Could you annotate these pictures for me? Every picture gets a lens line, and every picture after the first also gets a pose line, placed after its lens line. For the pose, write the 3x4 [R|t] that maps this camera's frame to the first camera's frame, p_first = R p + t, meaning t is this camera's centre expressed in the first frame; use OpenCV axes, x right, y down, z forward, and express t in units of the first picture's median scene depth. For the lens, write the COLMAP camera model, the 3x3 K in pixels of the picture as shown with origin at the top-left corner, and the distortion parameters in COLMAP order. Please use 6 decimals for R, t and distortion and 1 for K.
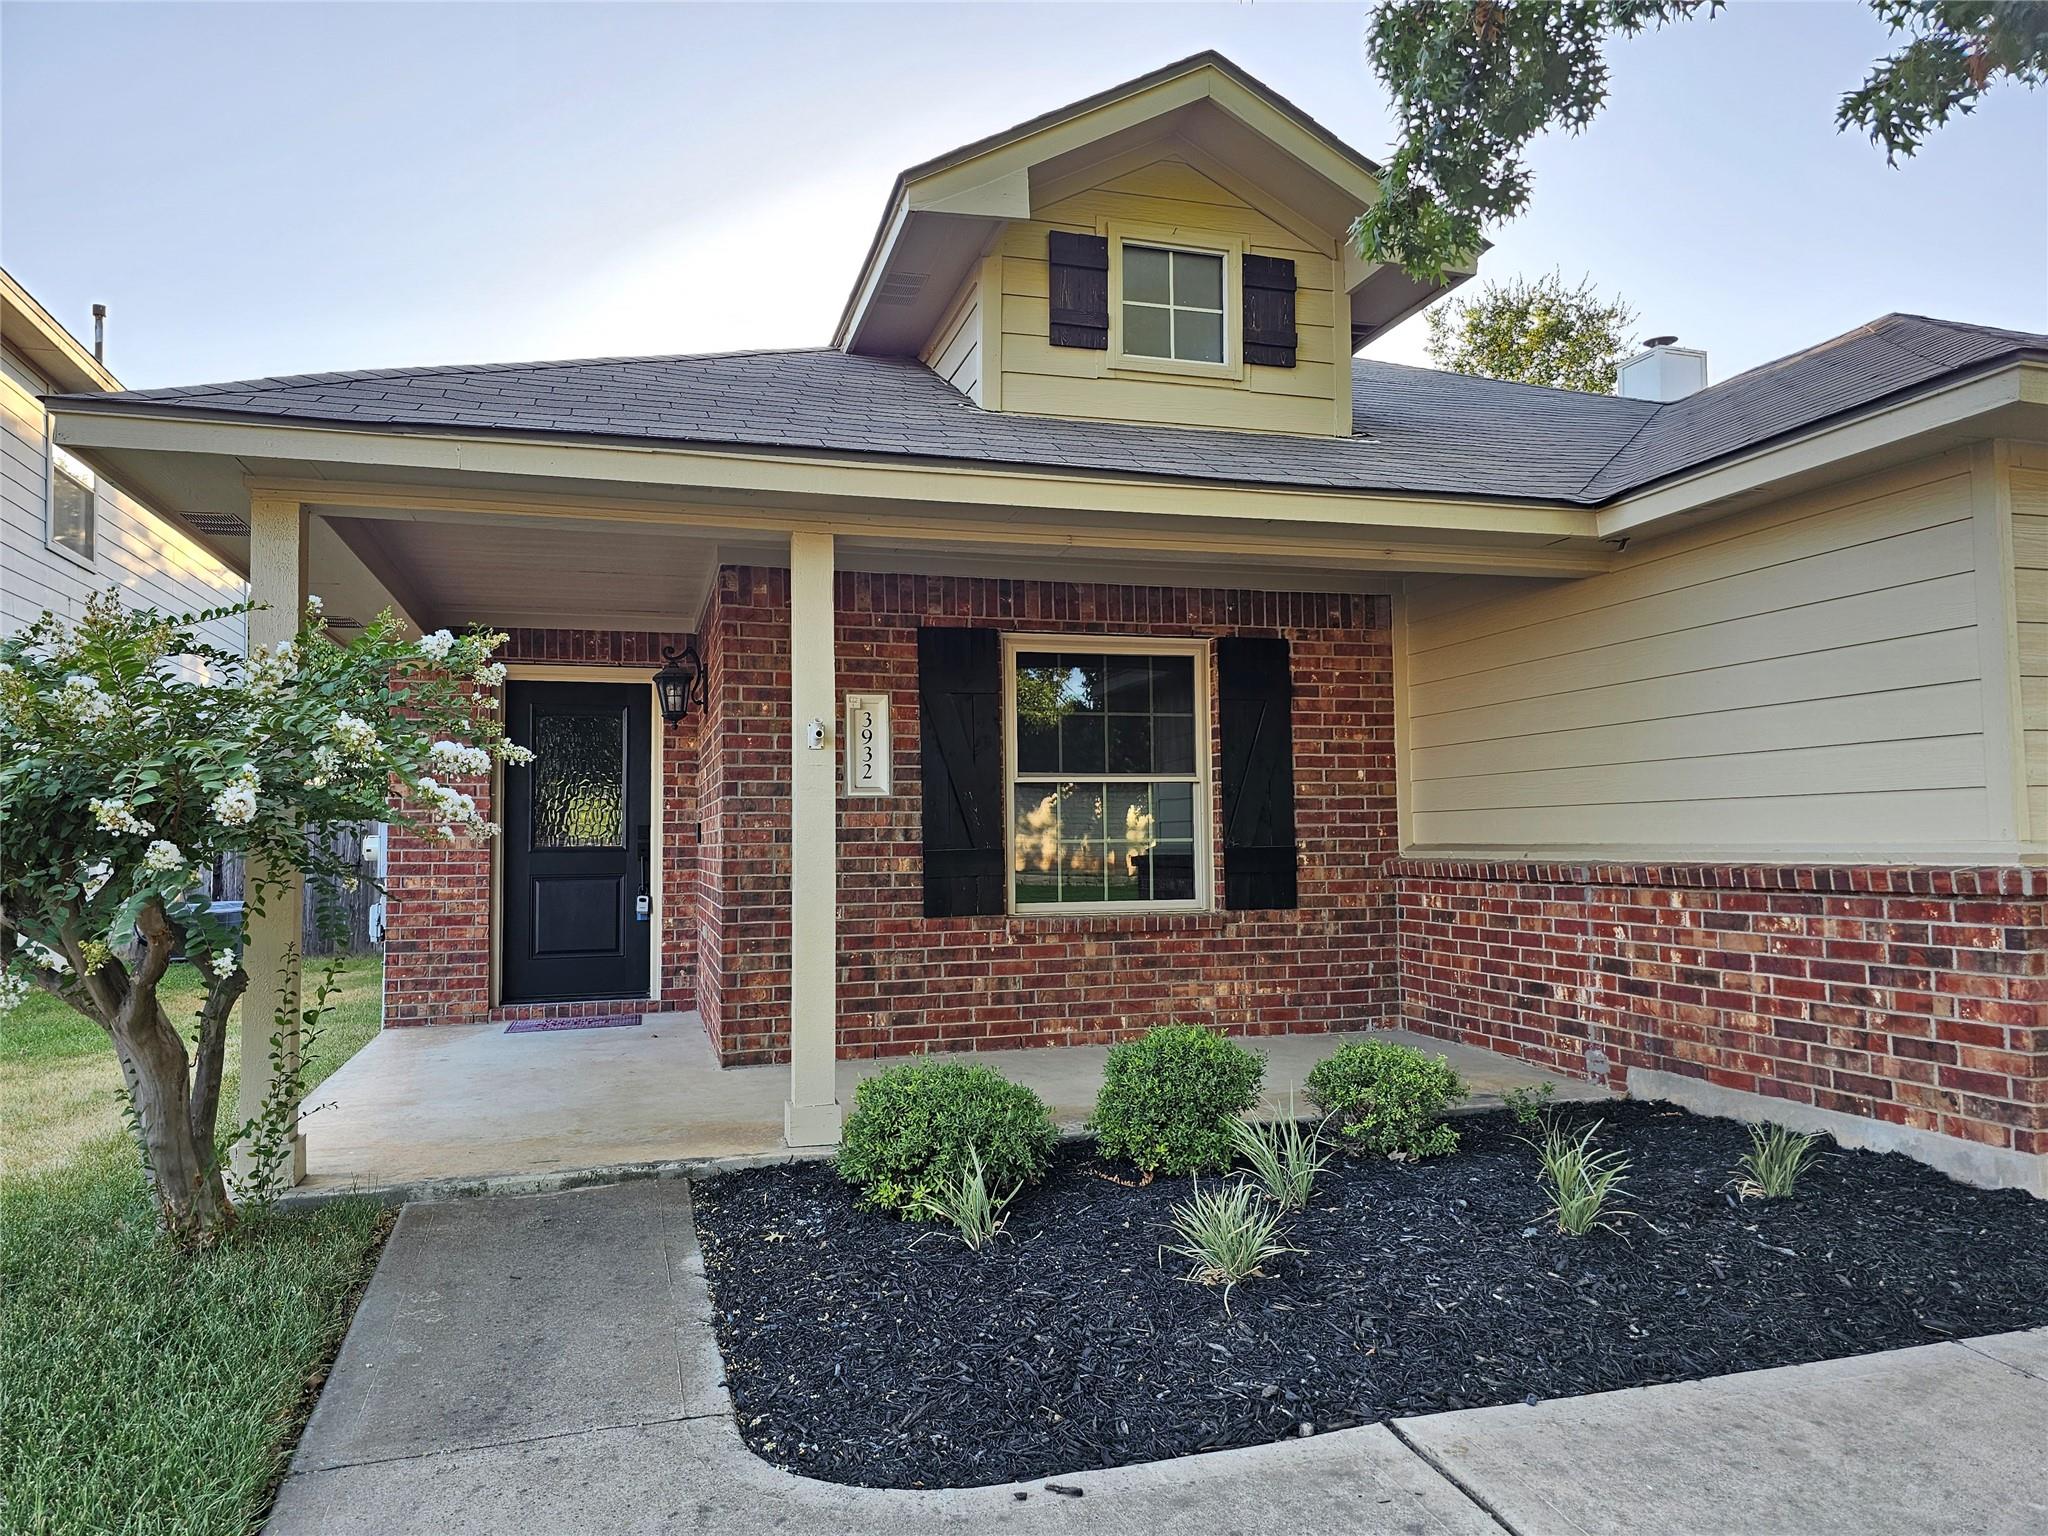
lens RADIAL K [[1389.5, 0, 1034.5], [0, 1389.5, 772.3], [0, 0, 1]] dist [0.026558, -0.022288]
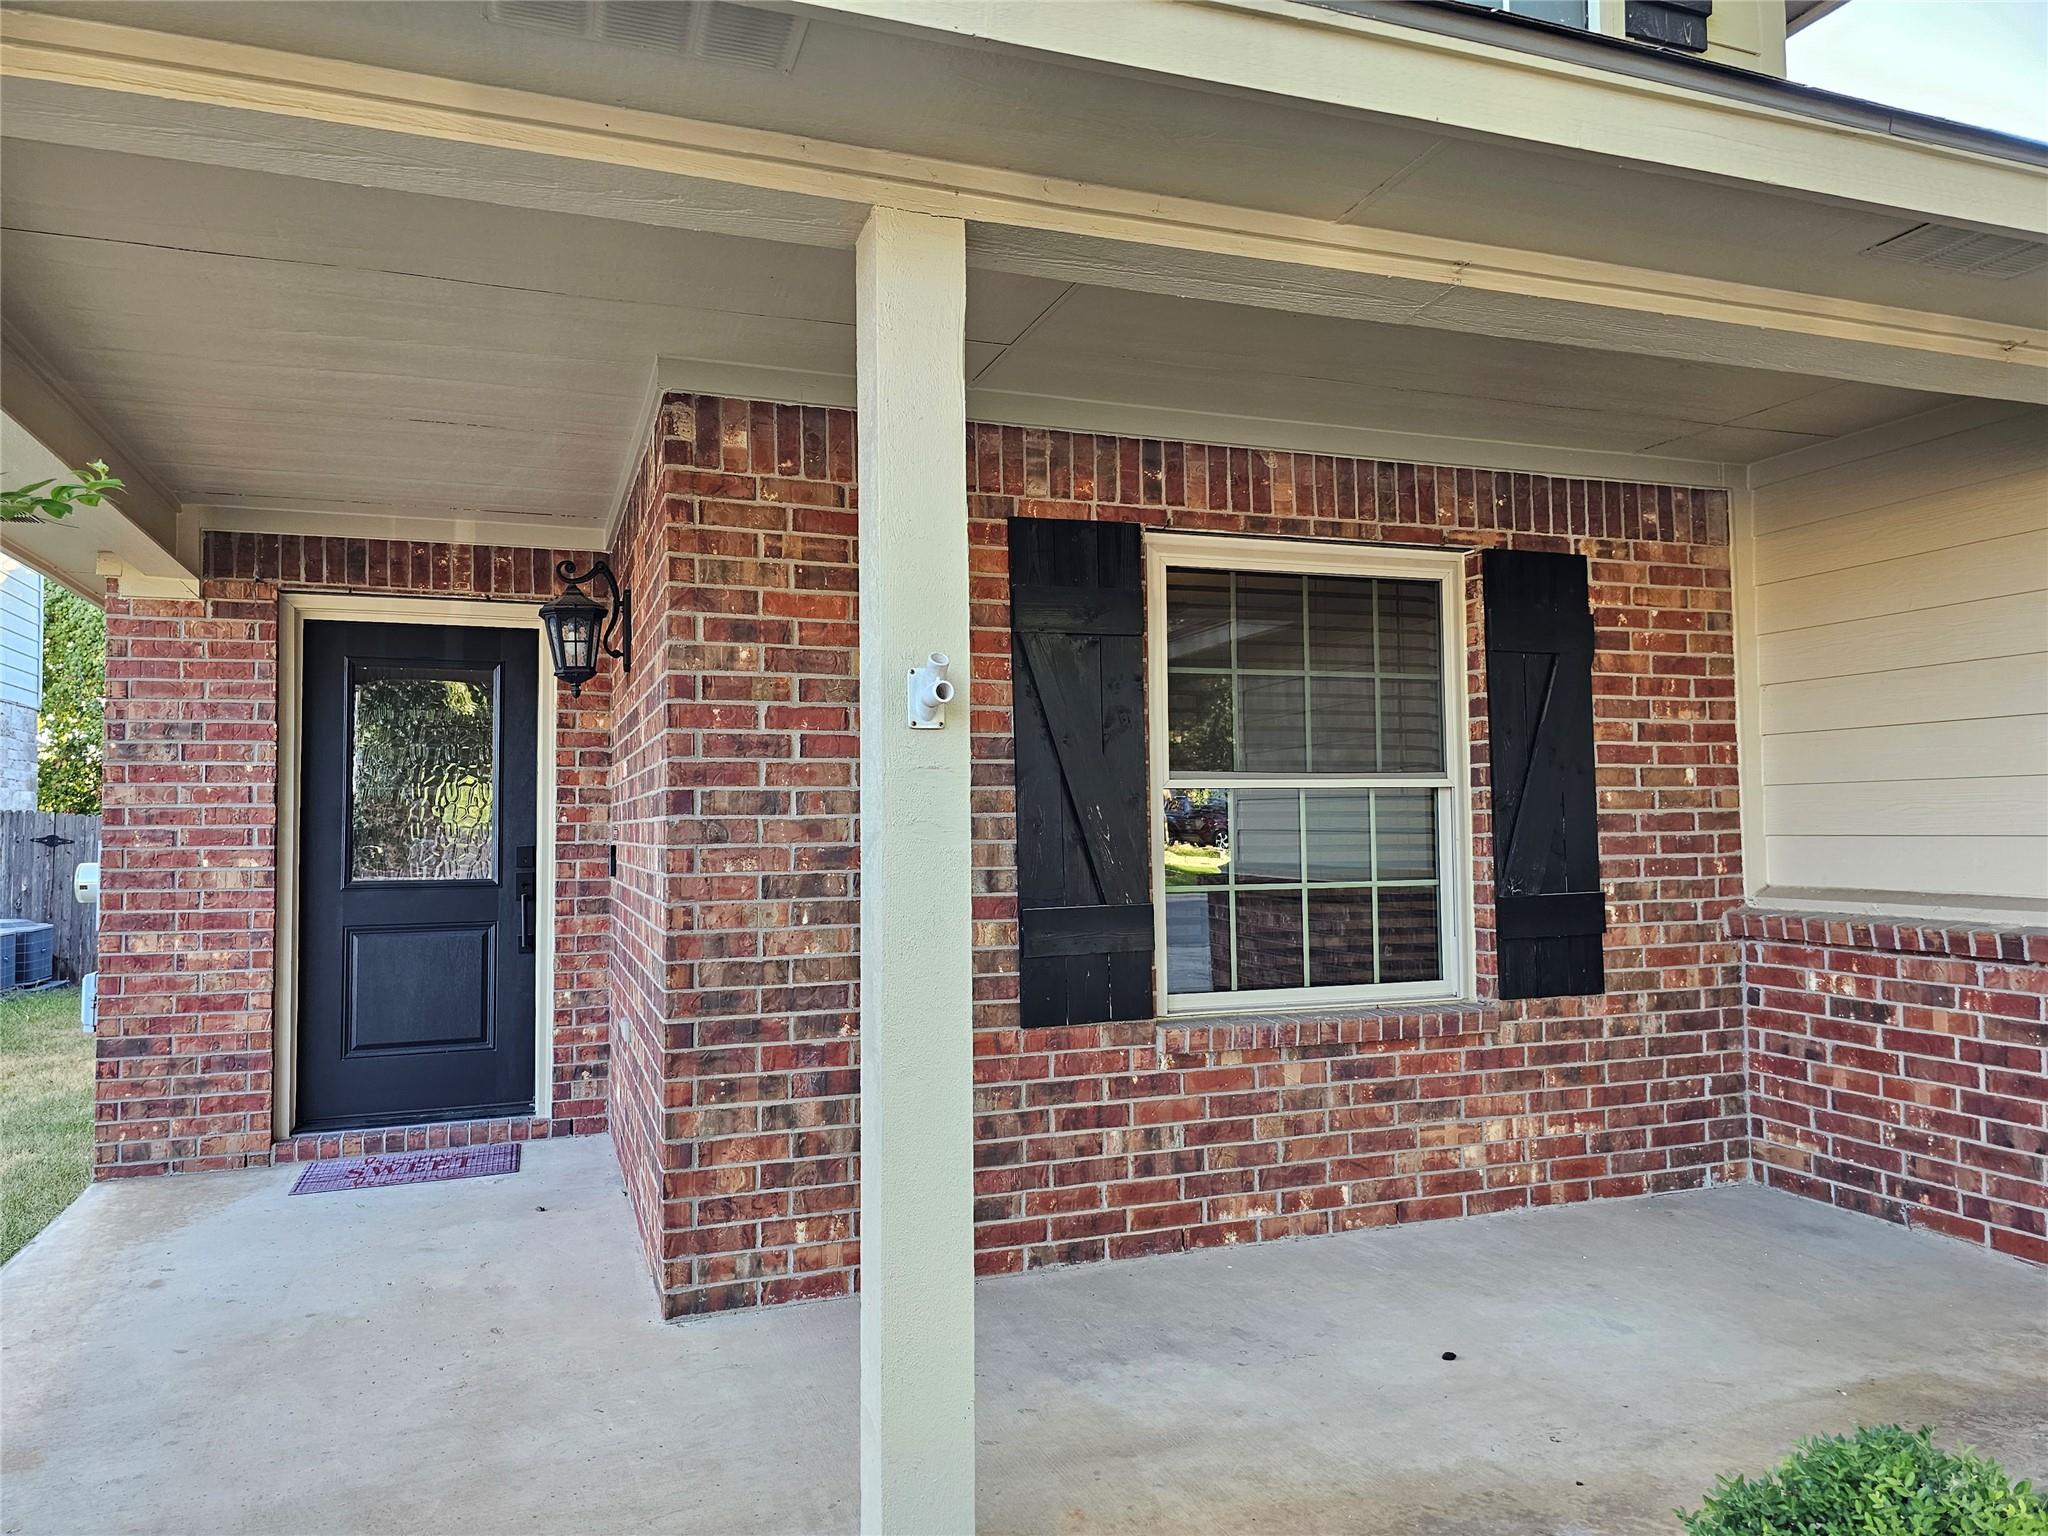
lens RADIAL K [[1389.5, 0, 1010.5], [0, 1389.5, 760.0], [0, 0, 1]] dist [0.026558, -0.022288]
pose [[0.998568, 0.003487, 0.053383, -0.109285], [-0.003686, 0.999987, 0.003629, -0.006594], [-0.053370, -0.003821, 0.998568, 0.412847]]
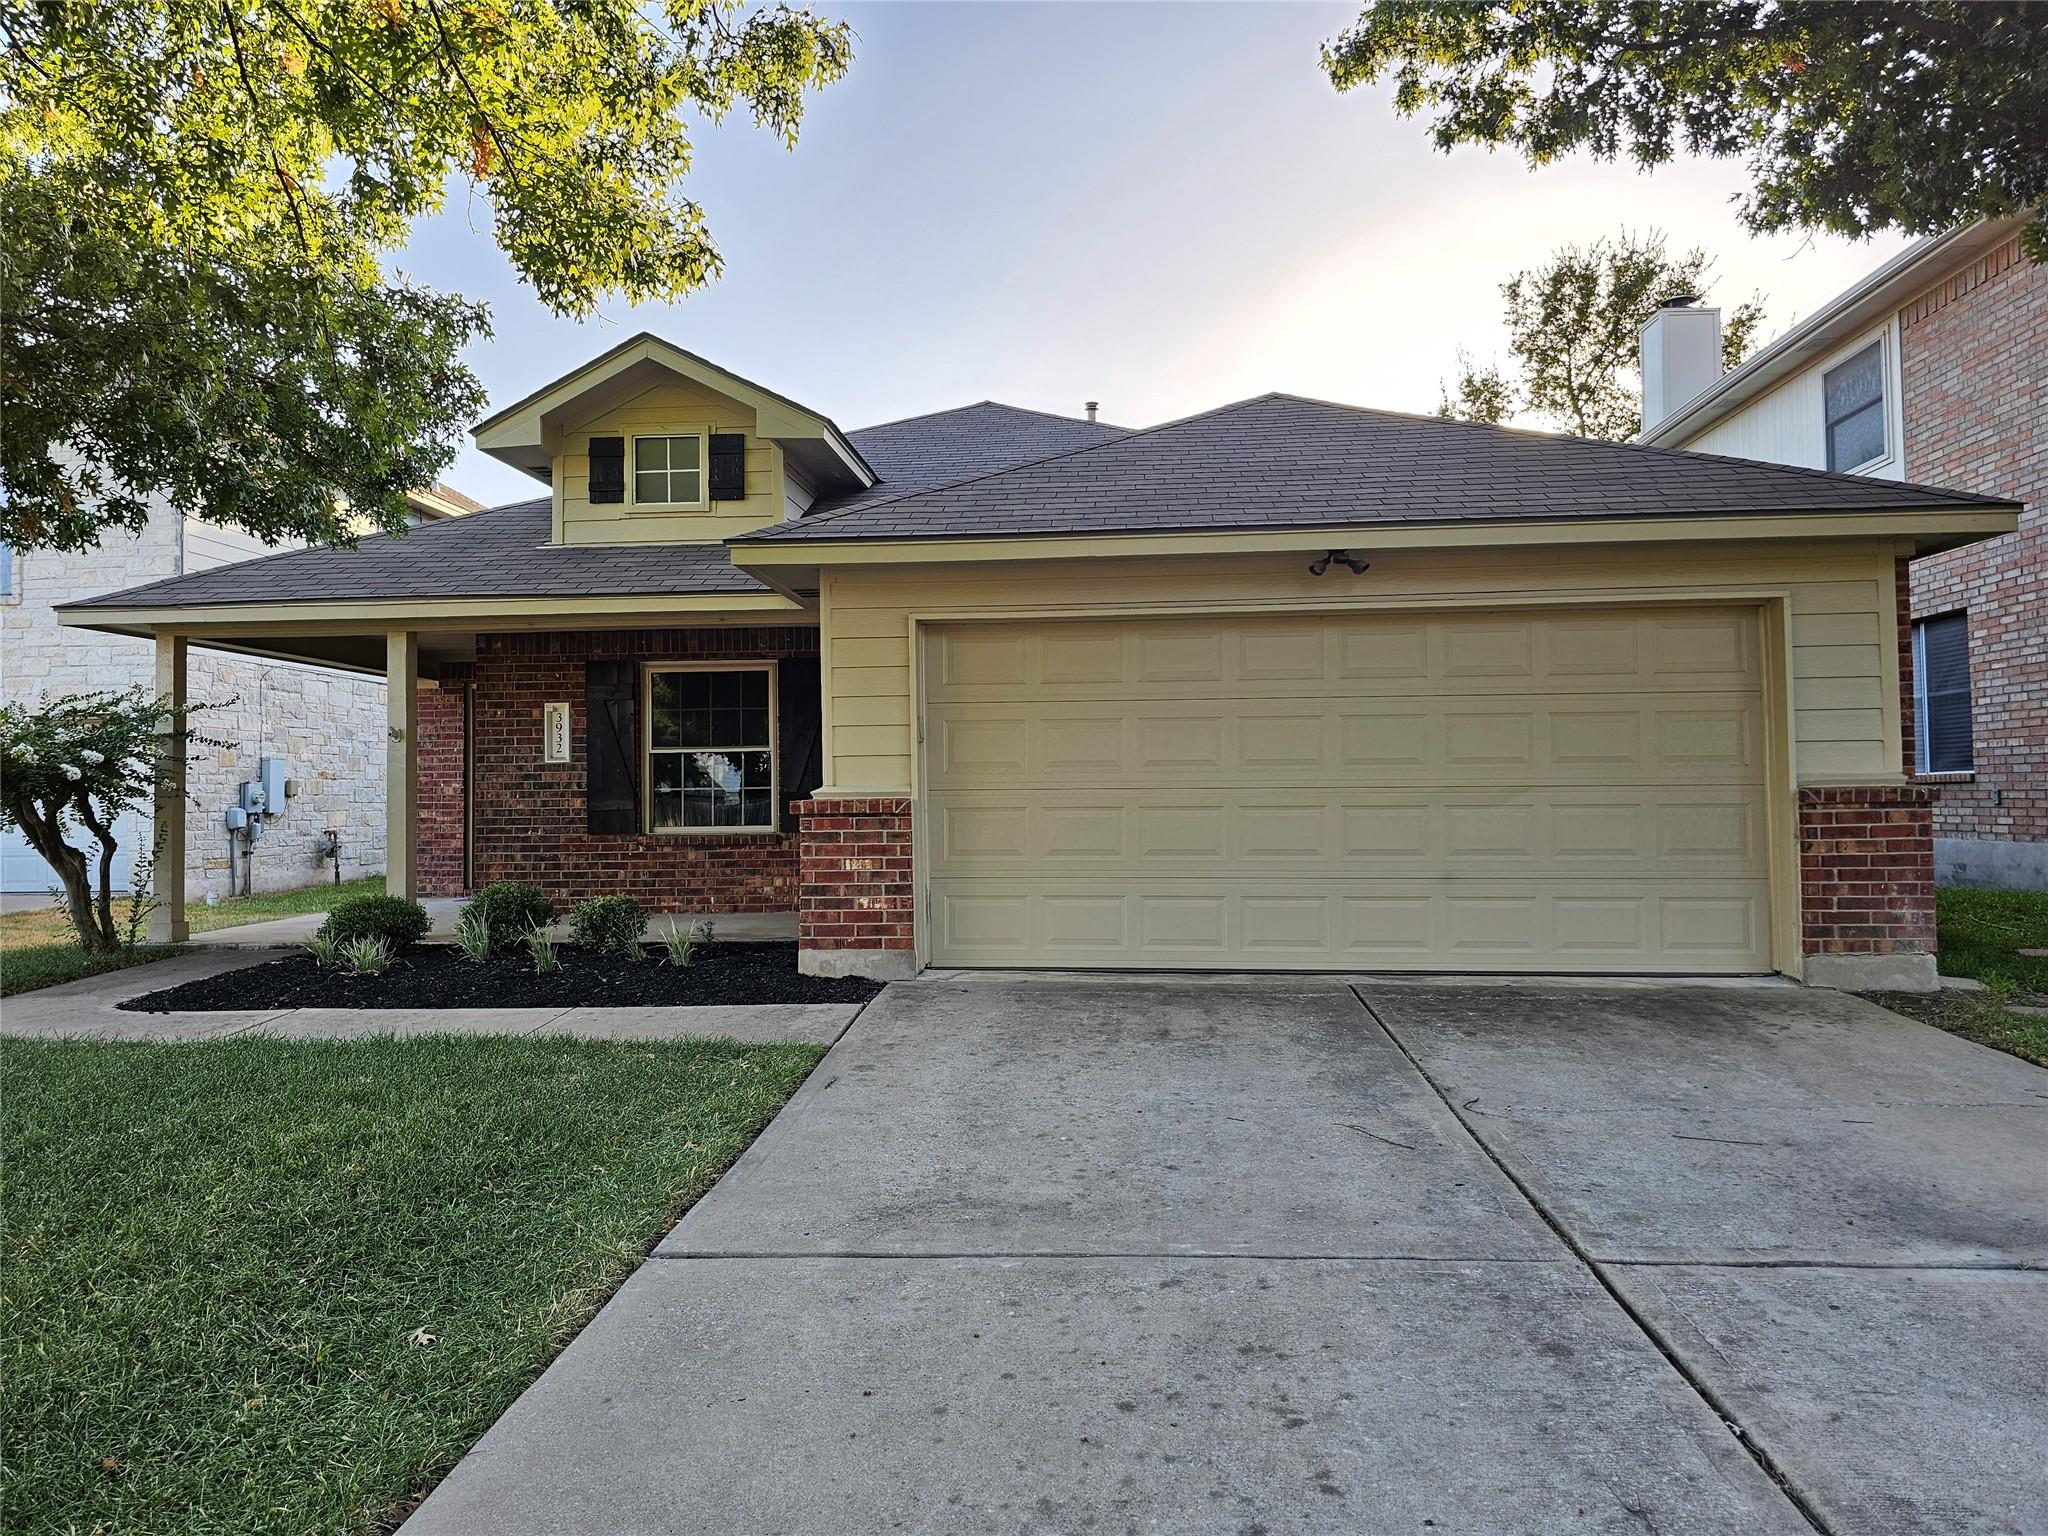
lens RADIAL K [[1389.5, 0, 1050.4], [0, 1389.5, 724.5], [0, 0, 1]] dist [0.026558, -0.022288]
pose [[0.936025, -0.019122, -0.351415, 0.993372], [0.020967, 0.999779, 0.001447, -0.018448], [0.351310, -0.008723, 0.936219, -0.369240]]
